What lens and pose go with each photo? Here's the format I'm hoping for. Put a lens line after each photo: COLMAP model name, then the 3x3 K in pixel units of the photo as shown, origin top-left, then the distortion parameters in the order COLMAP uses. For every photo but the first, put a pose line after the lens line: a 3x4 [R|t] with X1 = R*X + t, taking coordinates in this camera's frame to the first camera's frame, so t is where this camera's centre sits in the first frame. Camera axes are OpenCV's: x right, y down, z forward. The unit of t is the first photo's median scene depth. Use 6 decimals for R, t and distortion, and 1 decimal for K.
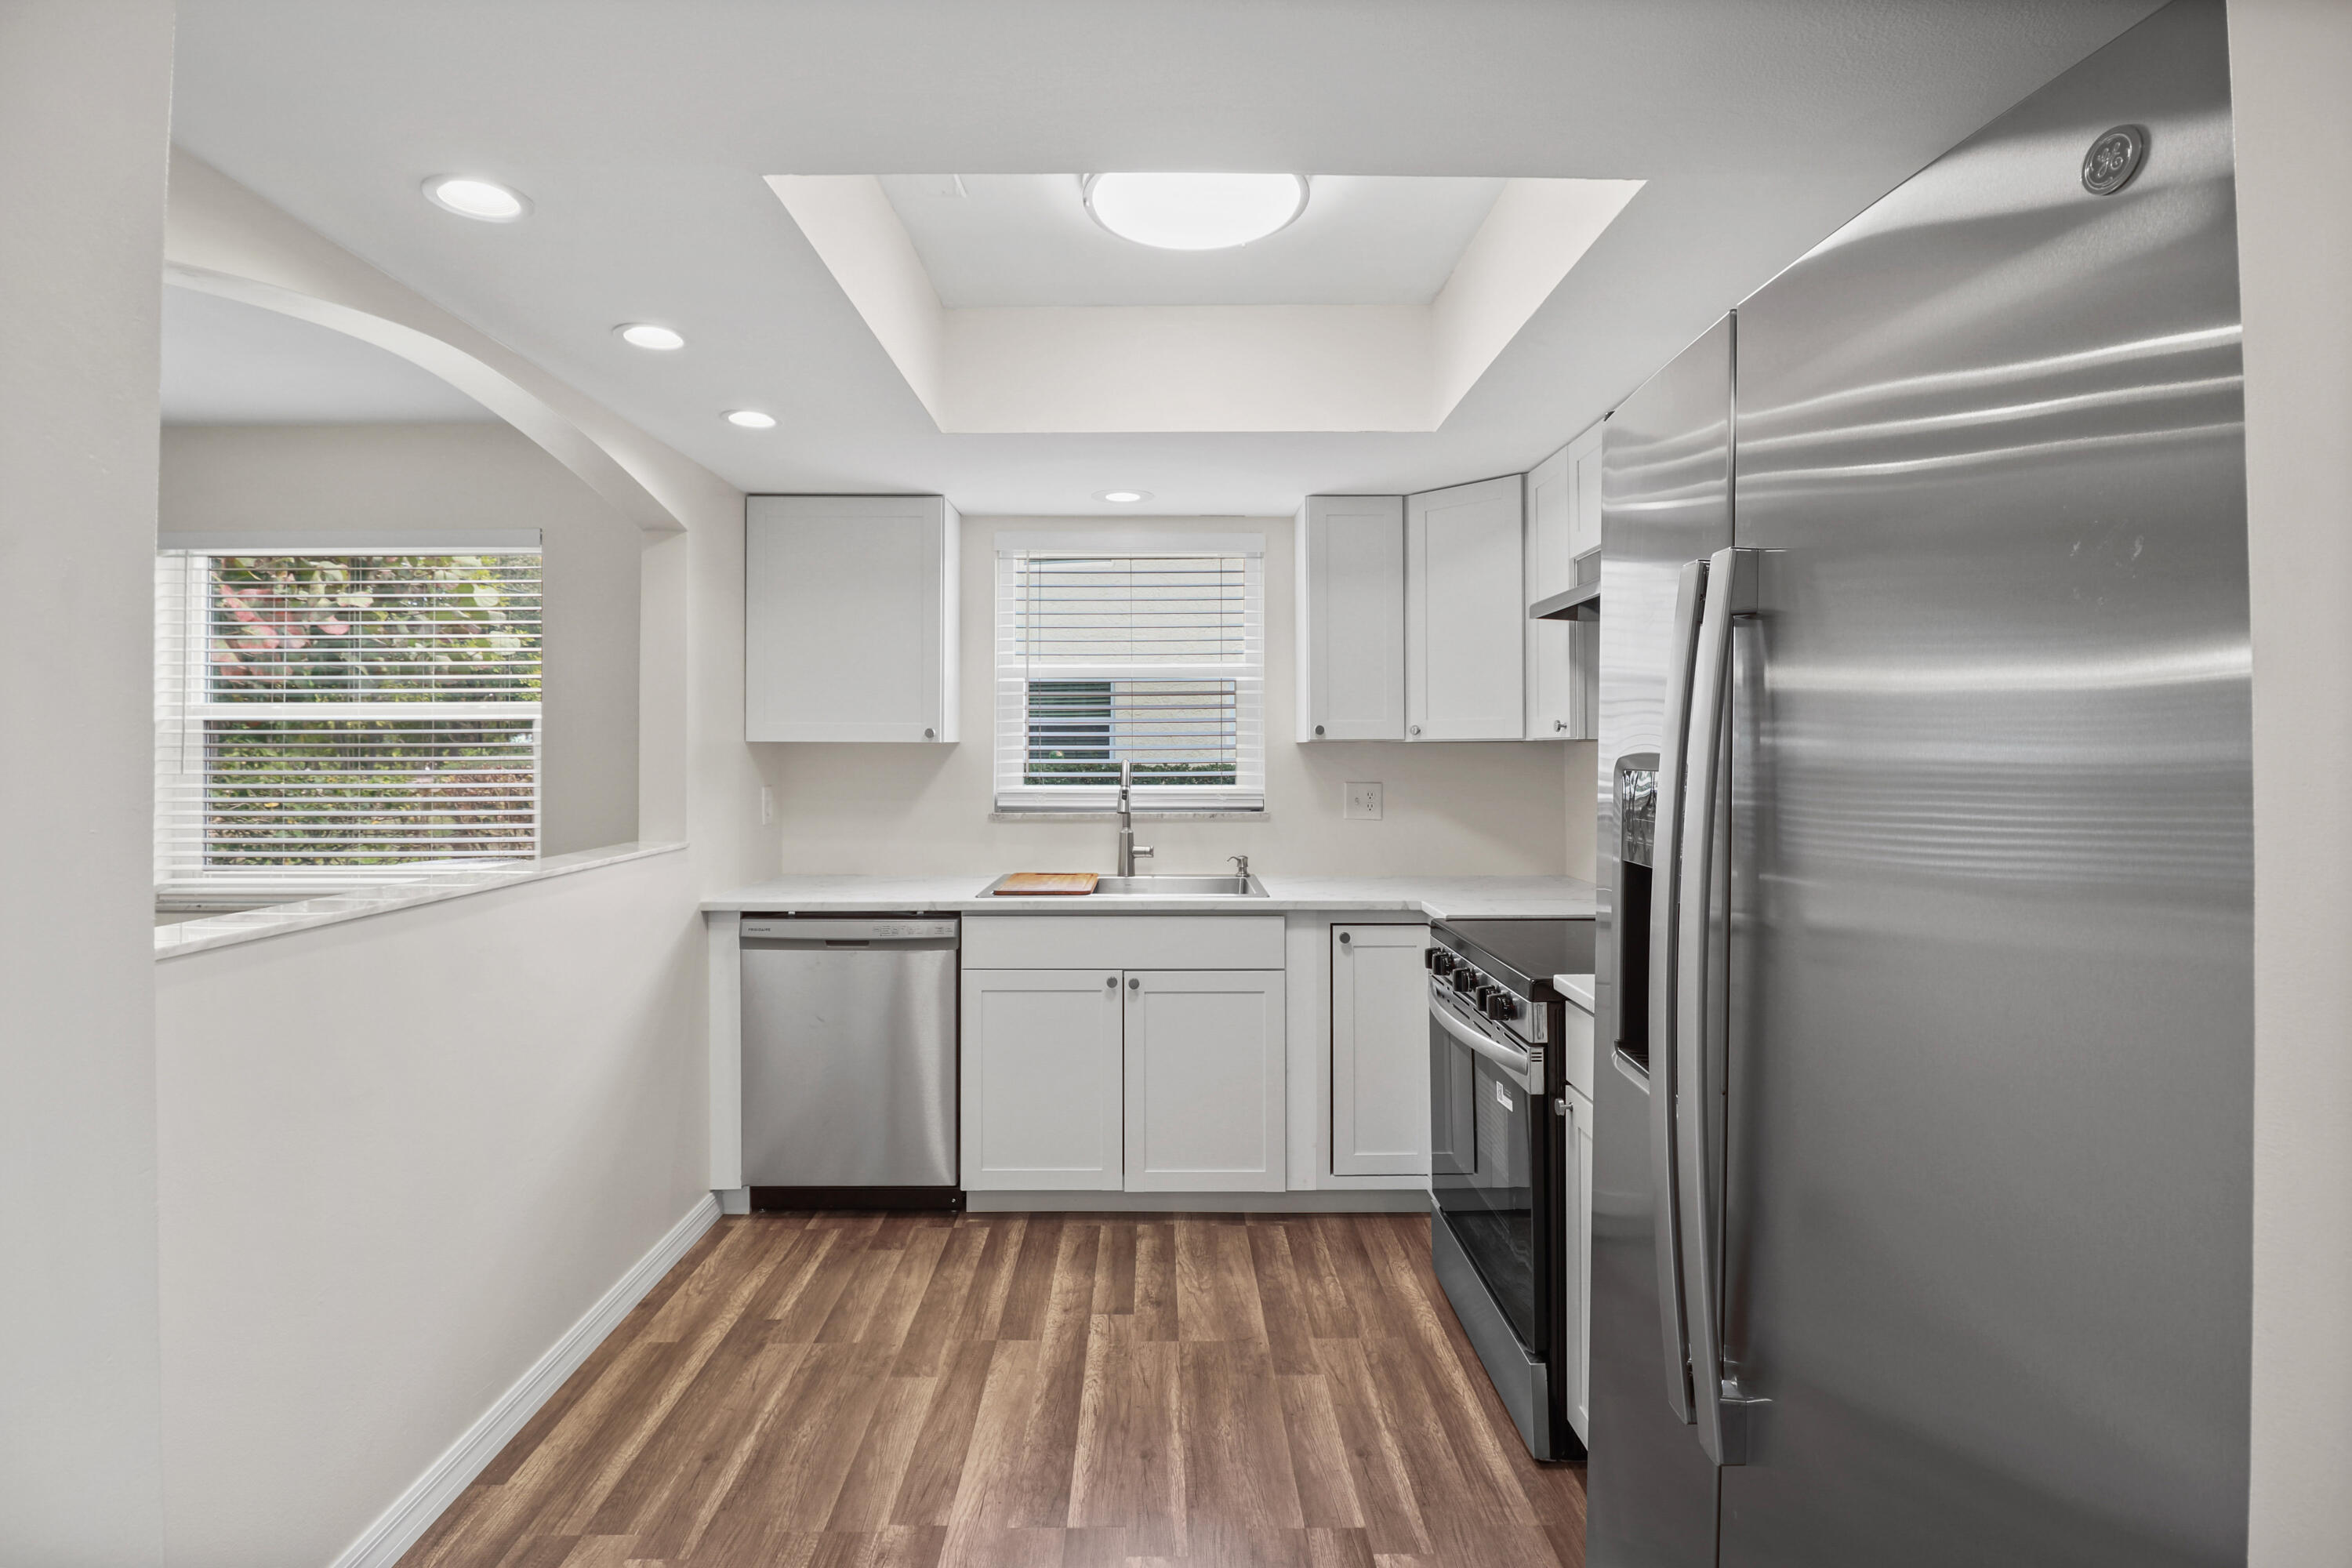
lens RADIAL K [[1112.5, 0, 1169.6], [0, 1112.5, 737.1], [0, 0, 1]] dist [-0.000739, -0.001396]
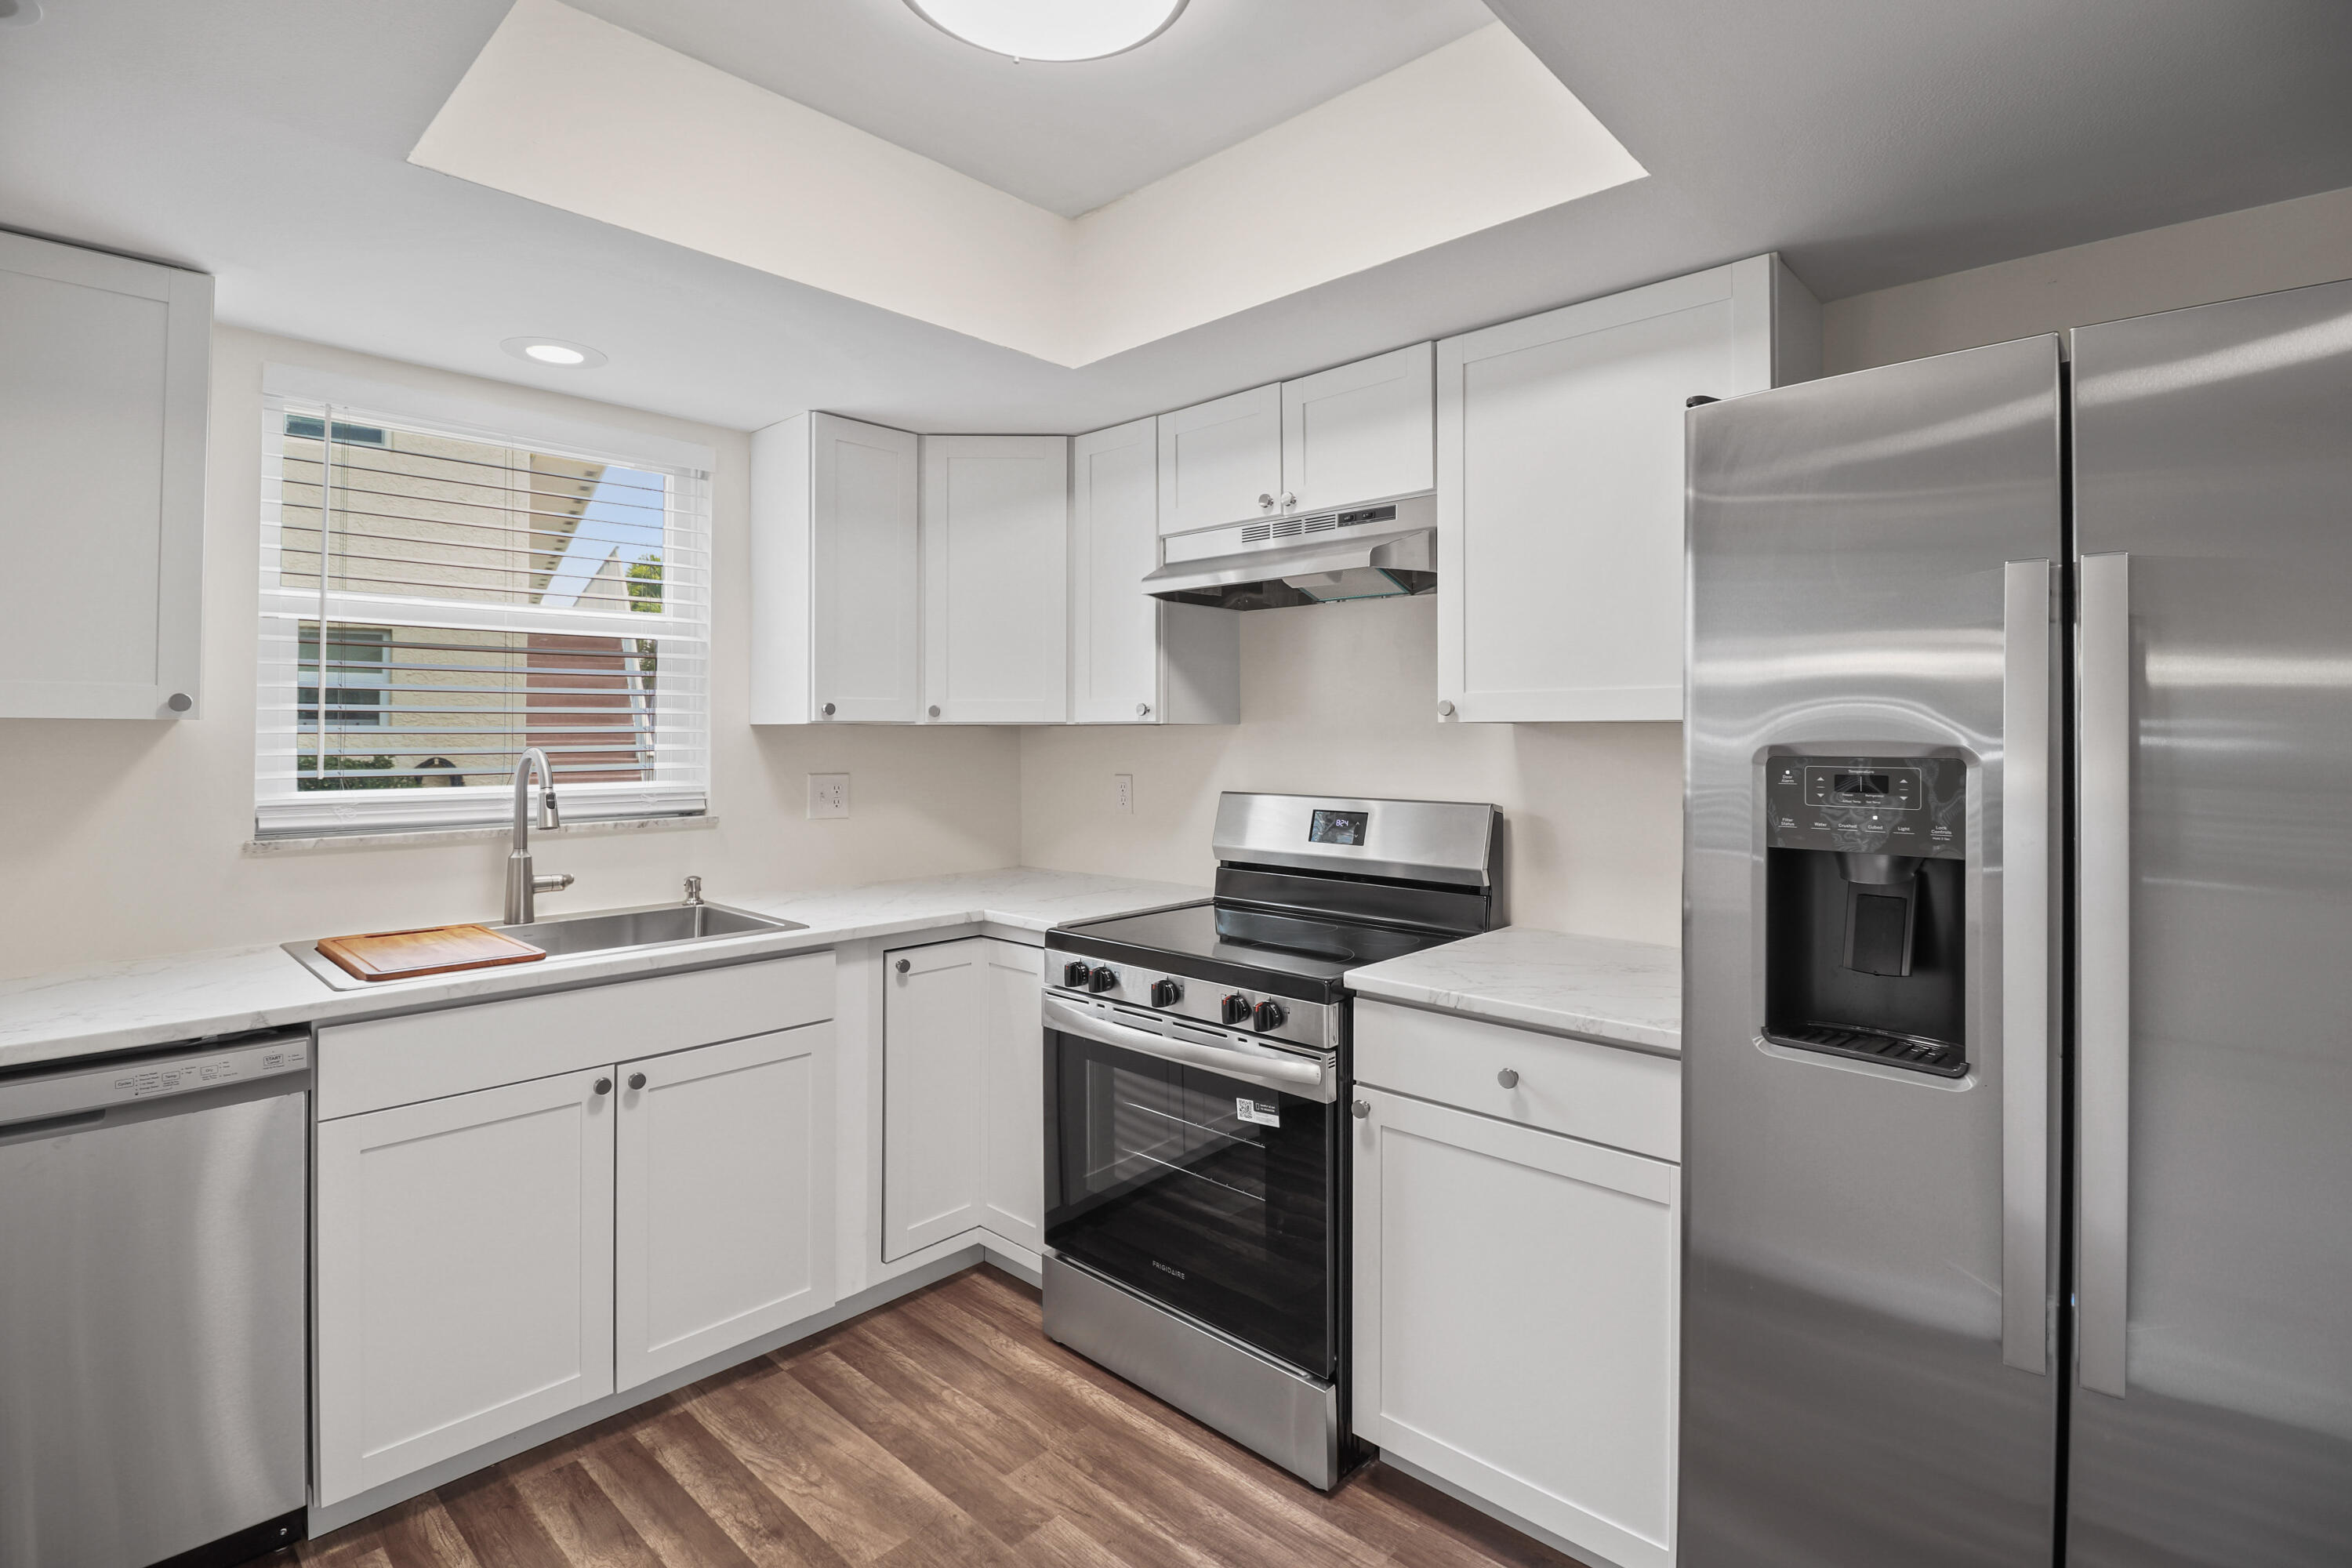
lens RADIAL K [[1111.3, 0, 1175.7], [0, 1111.3, 732.0], [0, 0, 1]] dist [0.001666, -0.011995]
pose [[0.690986, 0.003239, 0.722861, -0.321252], [-0.009775, 0.999940, 0.004864, 0.004617], [-0.722802, -0.010427, 0.690977, 0.332018]]
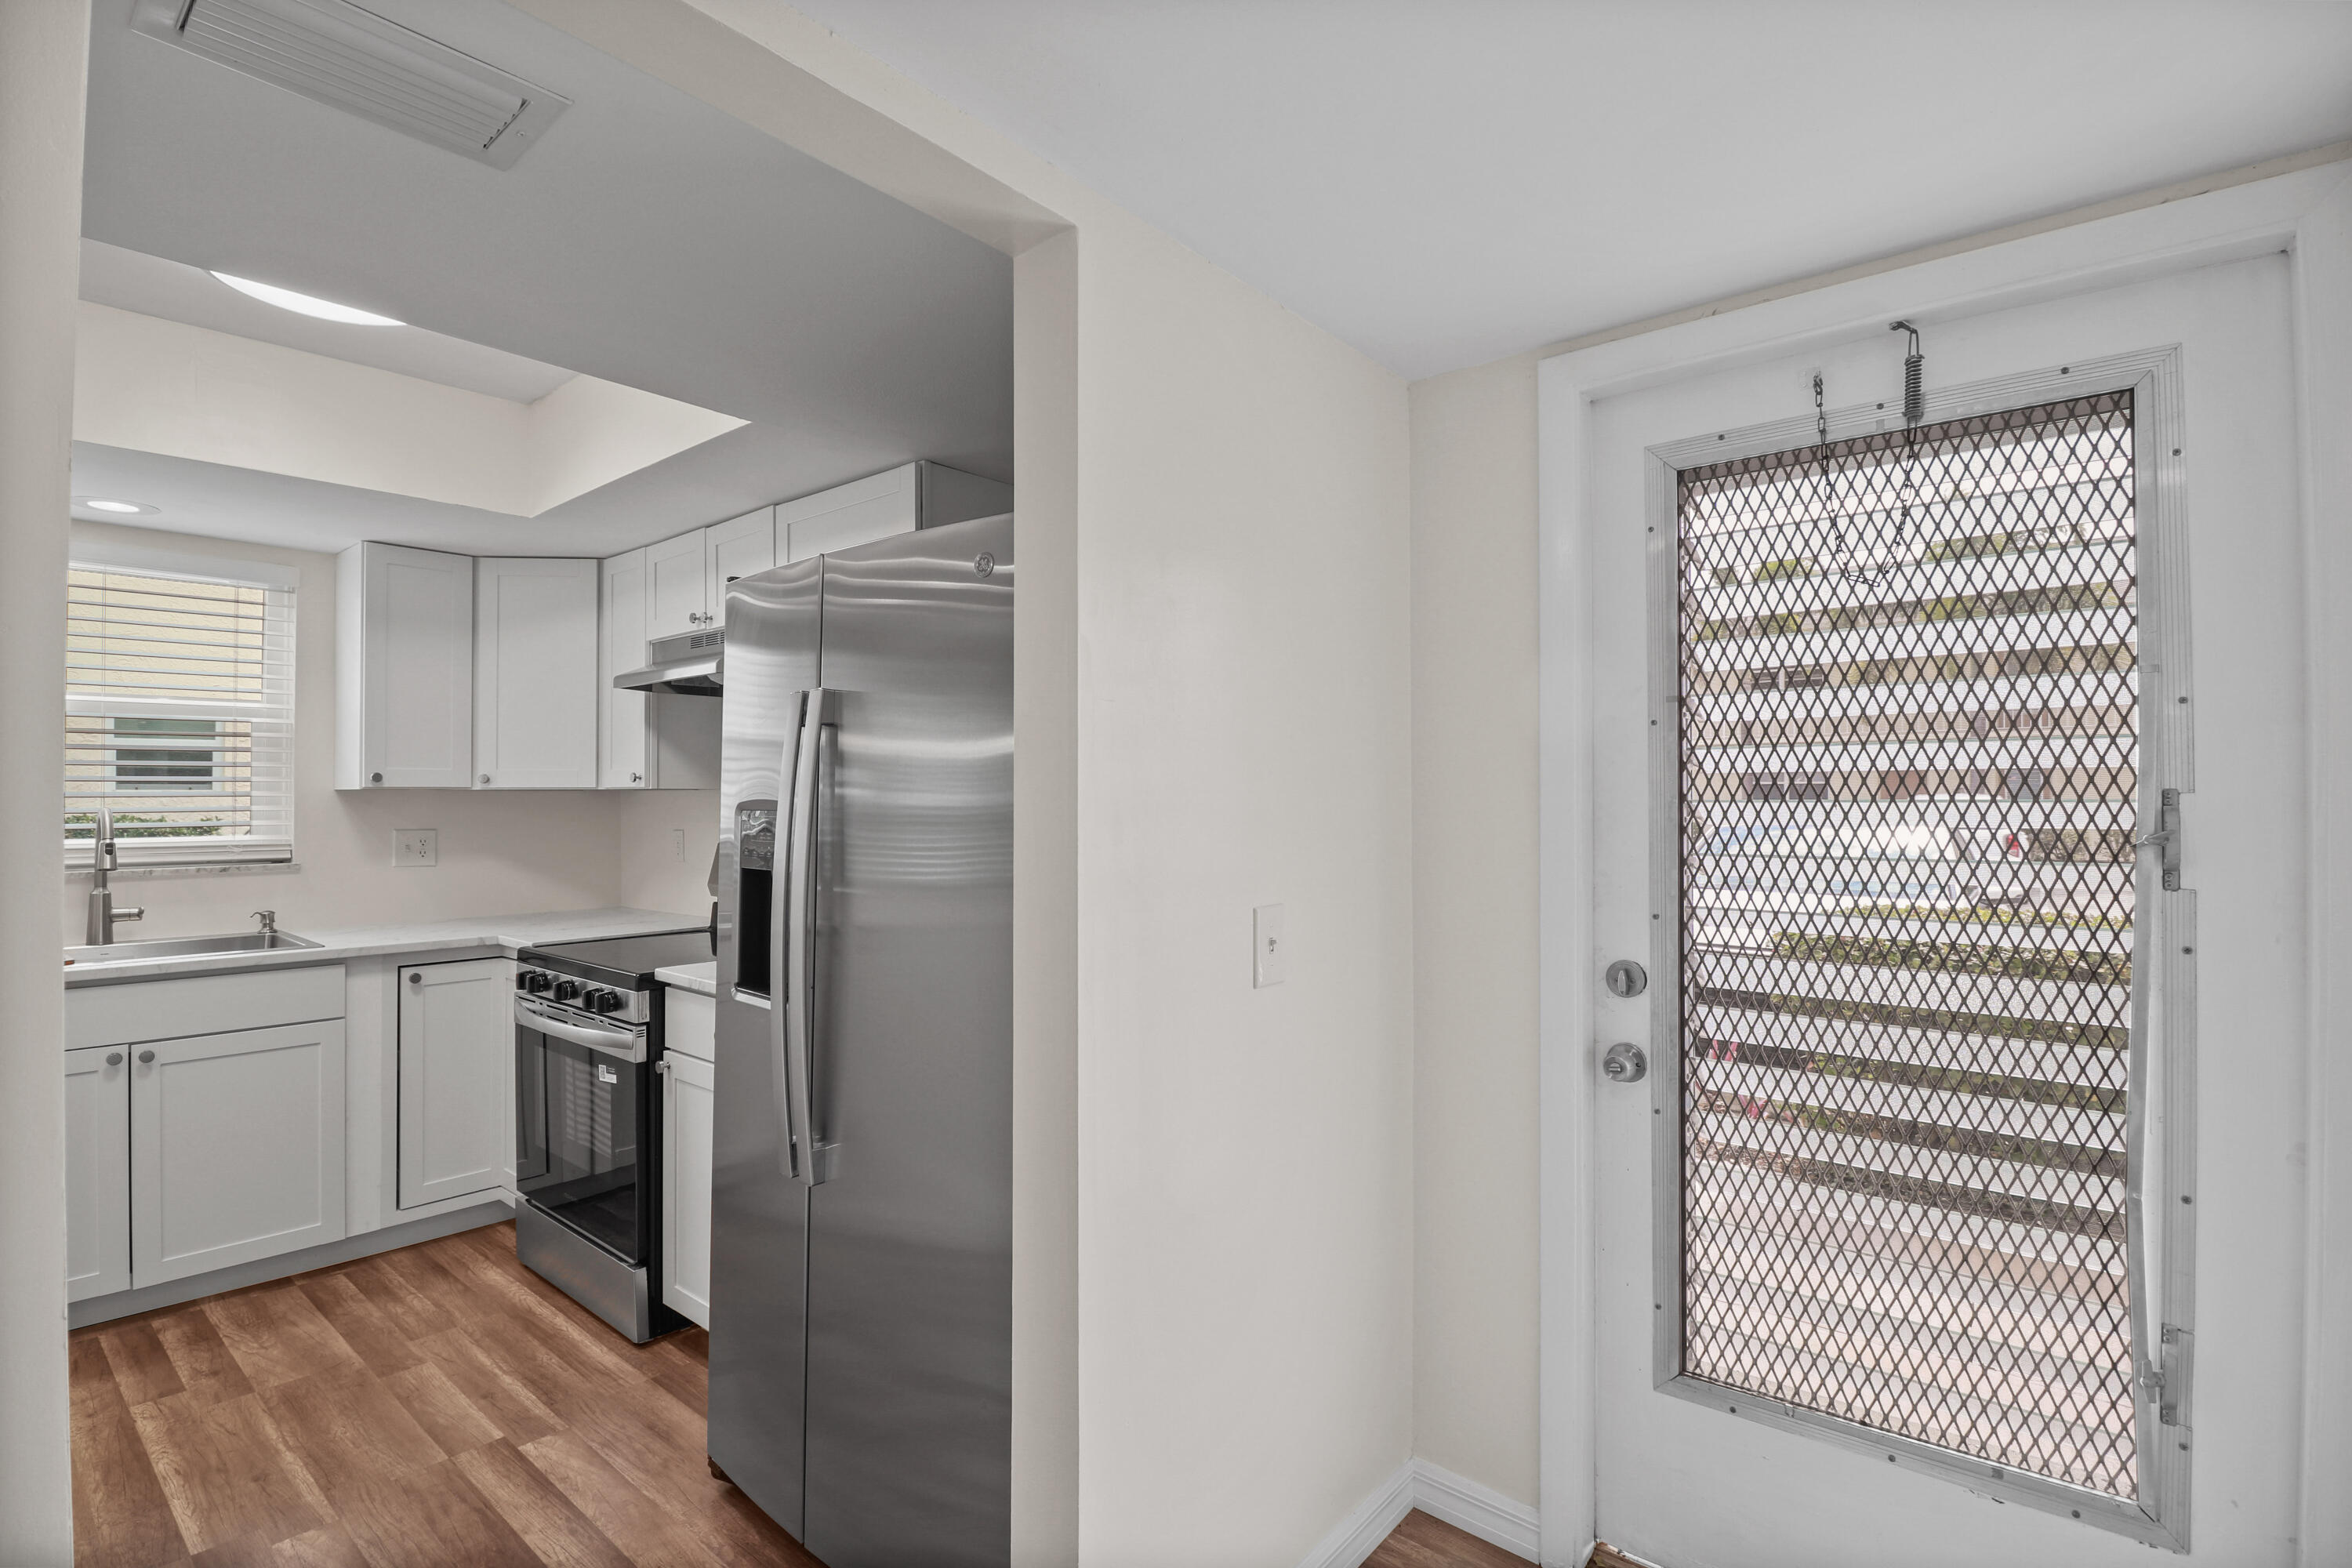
lens RADIAL K [[1098.6, 0, 1182.1], [0, 1098.6, 780.7], [0, 0, 1]] dist [-0.000953, -0.012483]
pose [[0.646611, 0.010308, 0.762750, -0.177929], [-0.008534, 0.999944, -0.006278, -0.004134], [-0.762772, -0.002450, 0.646663, -0.228786]]
